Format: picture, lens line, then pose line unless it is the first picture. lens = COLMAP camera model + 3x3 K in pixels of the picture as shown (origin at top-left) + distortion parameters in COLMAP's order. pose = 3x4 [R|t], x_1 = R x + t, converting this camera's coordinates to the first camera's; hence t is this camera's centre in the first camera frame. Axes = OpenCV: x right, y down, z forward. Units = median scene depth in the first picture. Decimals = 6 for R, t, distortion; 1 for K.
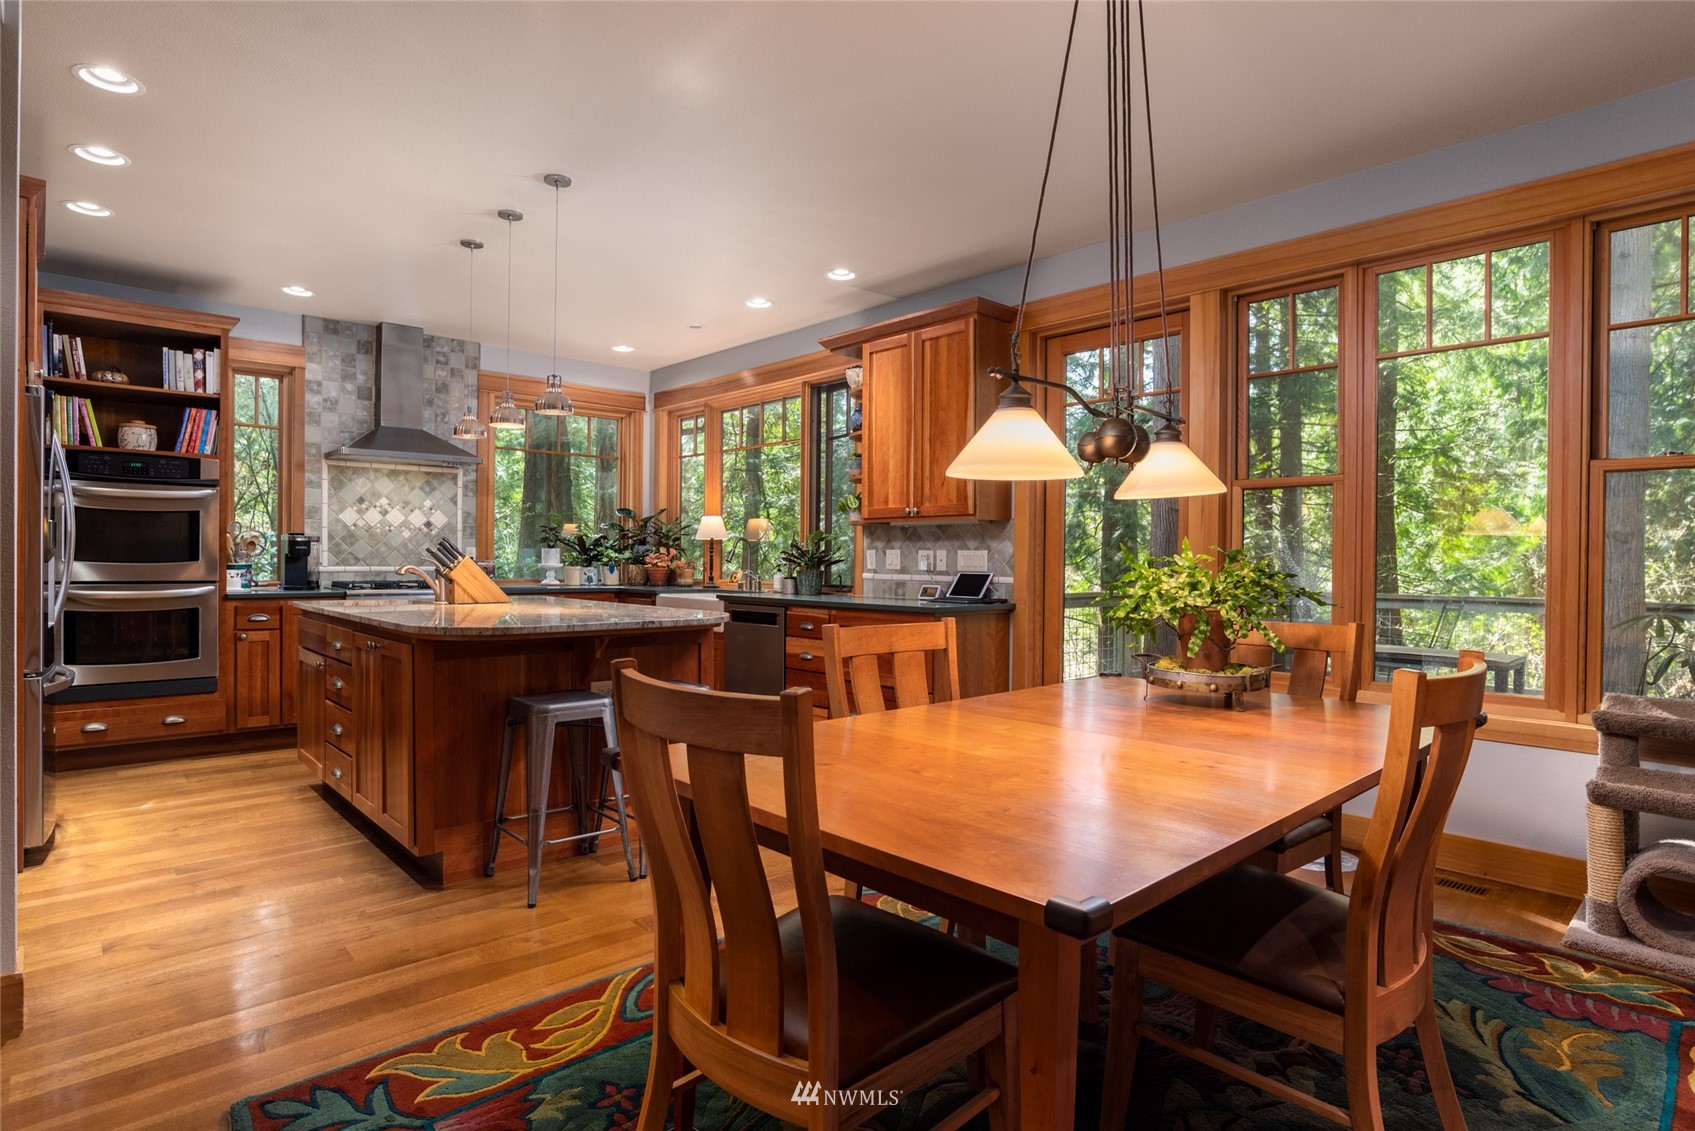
lens RADIAL K [[892.3, 0, 846.4], [0, 892.3, 558.9], [0, 0, 1]] dist [-0.028870, 0.008894]
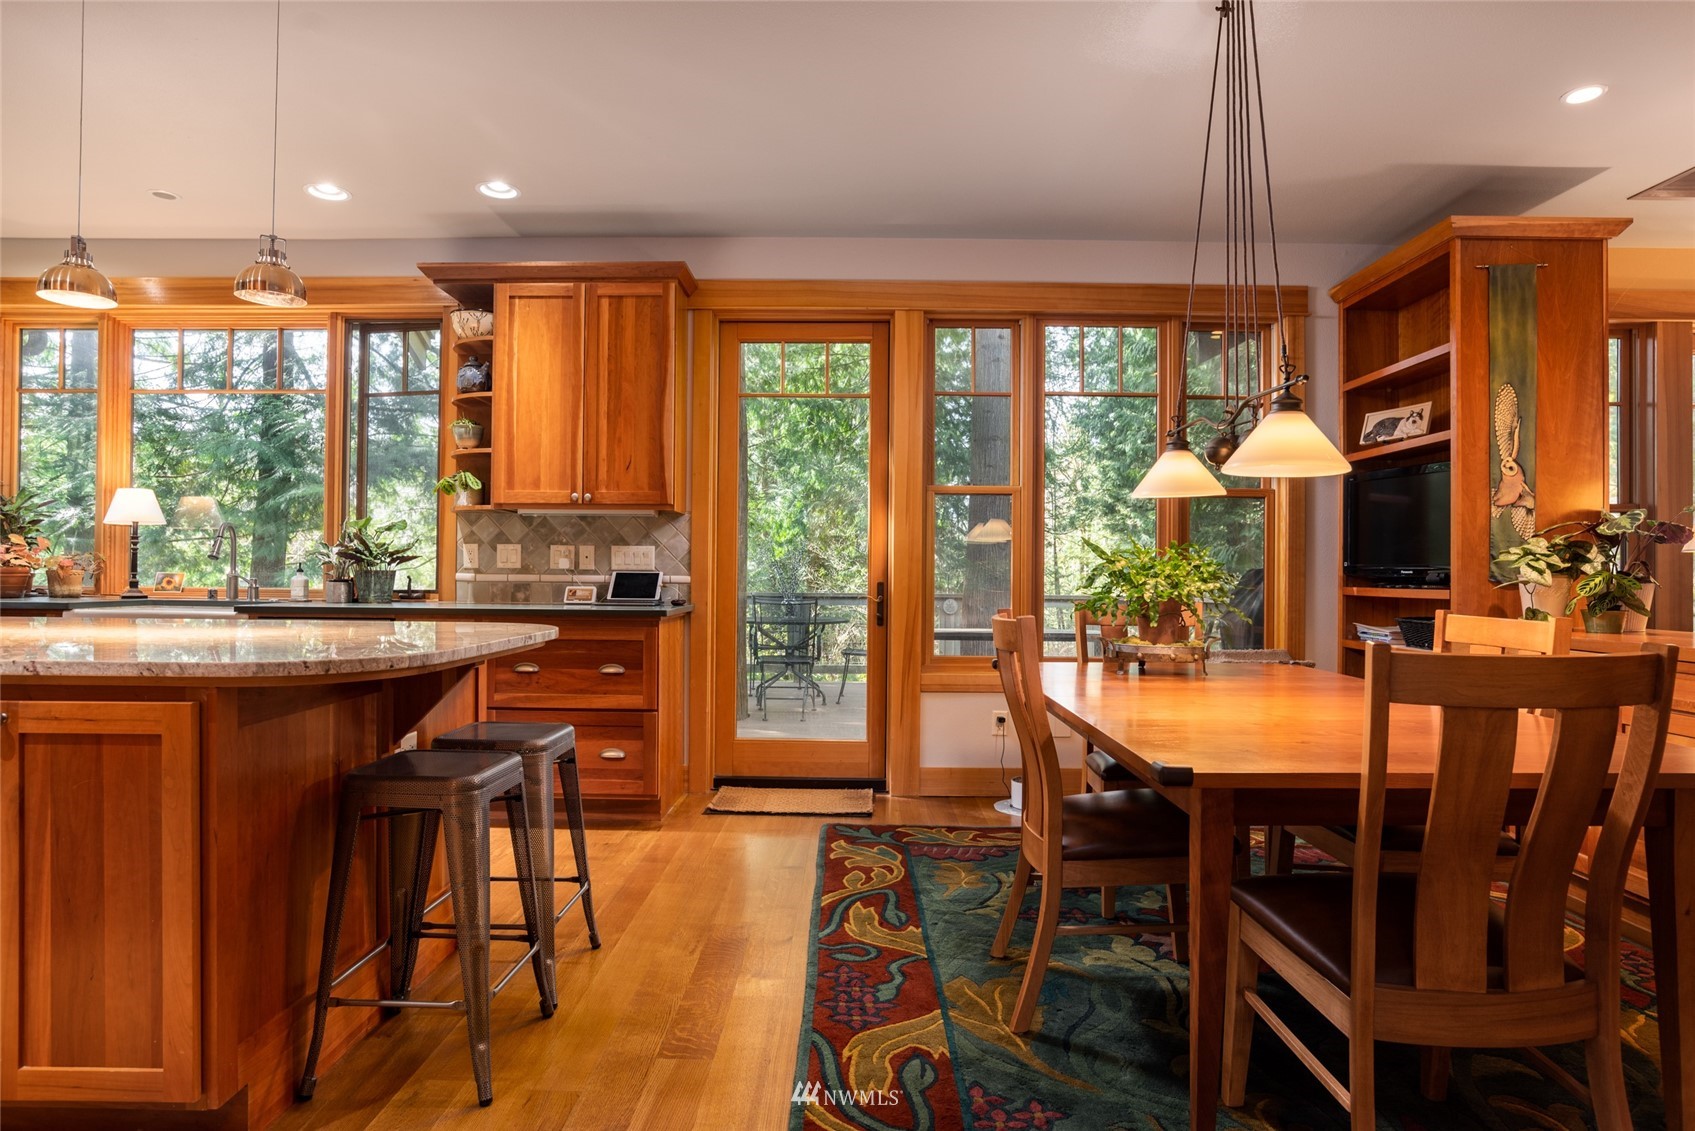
lens RADIAL K [[930.7, 0, 838.9], [0, 930.7, 565.6], [0, 0, 1]] dist [-0.025388, 0.004892]
pose [[0.691661, 0.003227, 0.722216, -0.382010], [-0.003150, 0.999994, -0.001451, 0.010462], [-0.722216, -0.001271, 0.691667, 0.222213]]
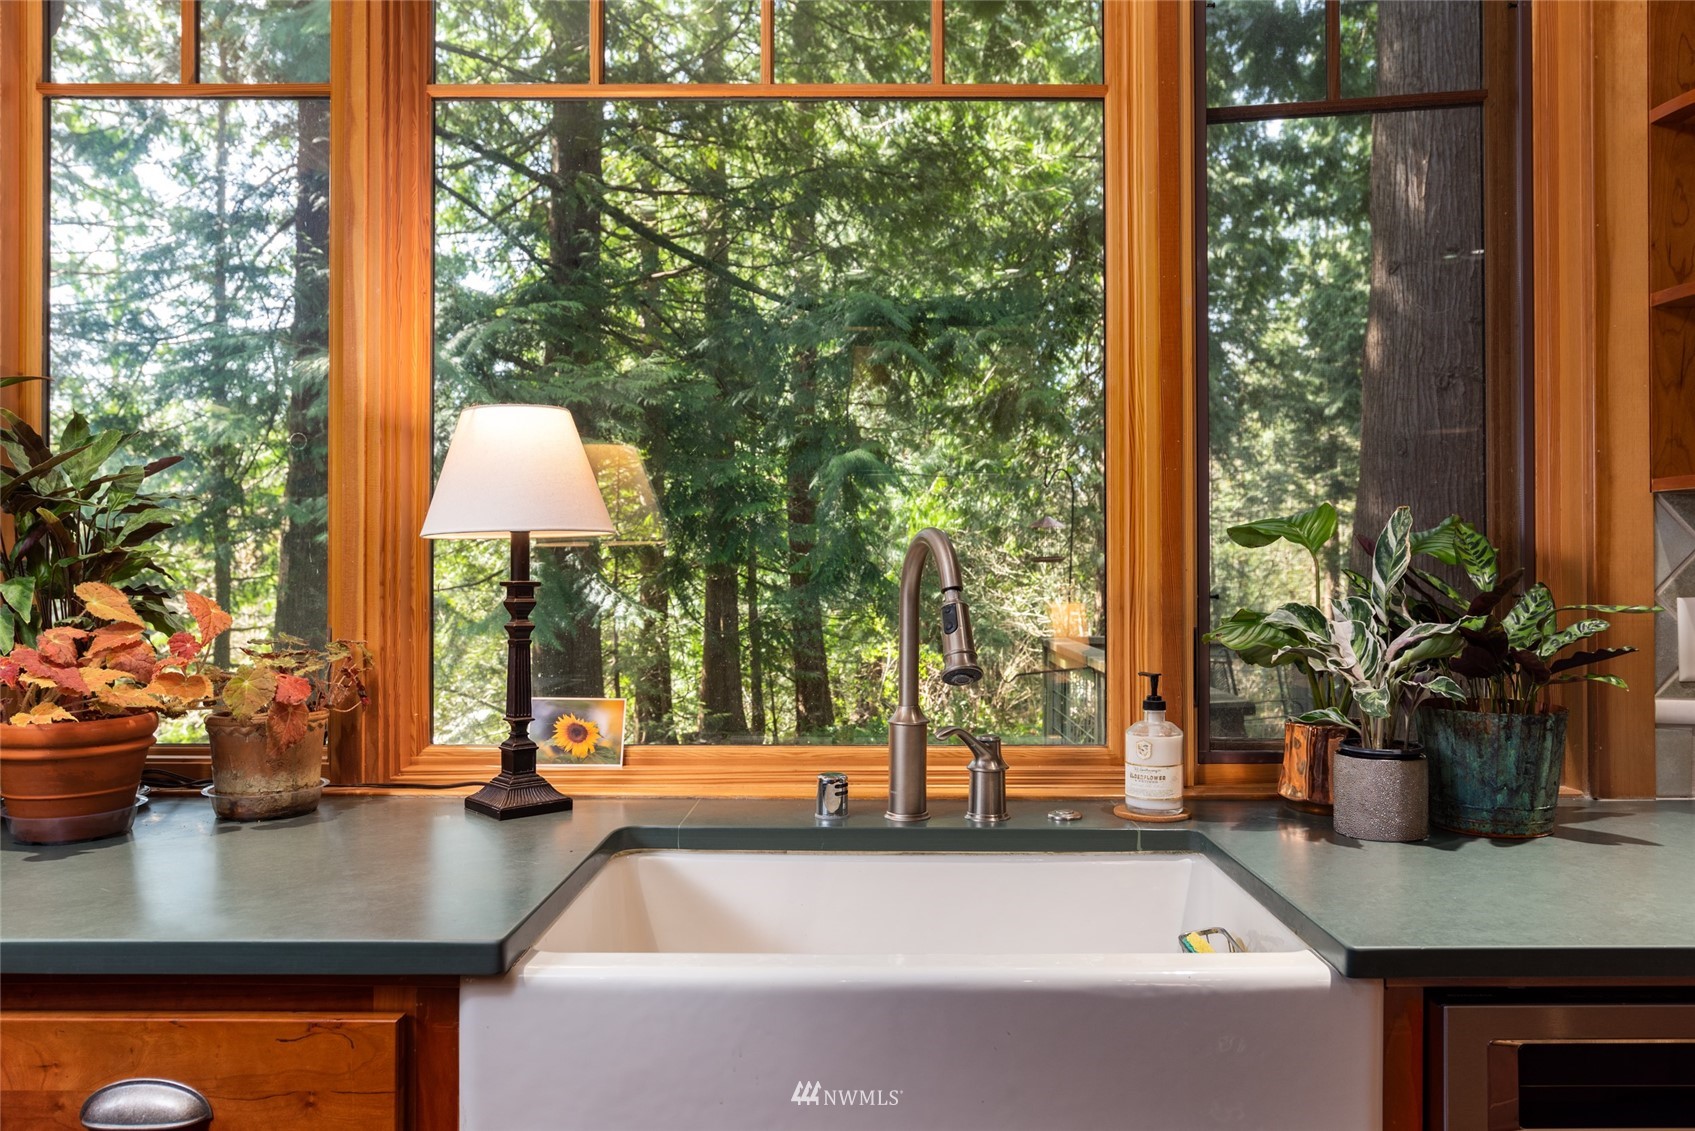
lens RADIAL K [[1216.1, 0, 857.8], [0, 1216.1, 567.3], [0, 0, 1]] dist [-0.013457, -0.000287]
pose [[0.681705, -0.004964, 0.731610, -0.388724], [0.006835, 0.999977, 0.000416, -0.021844], [-0.731595, 0.004717, 0.681723, 1.067749]]
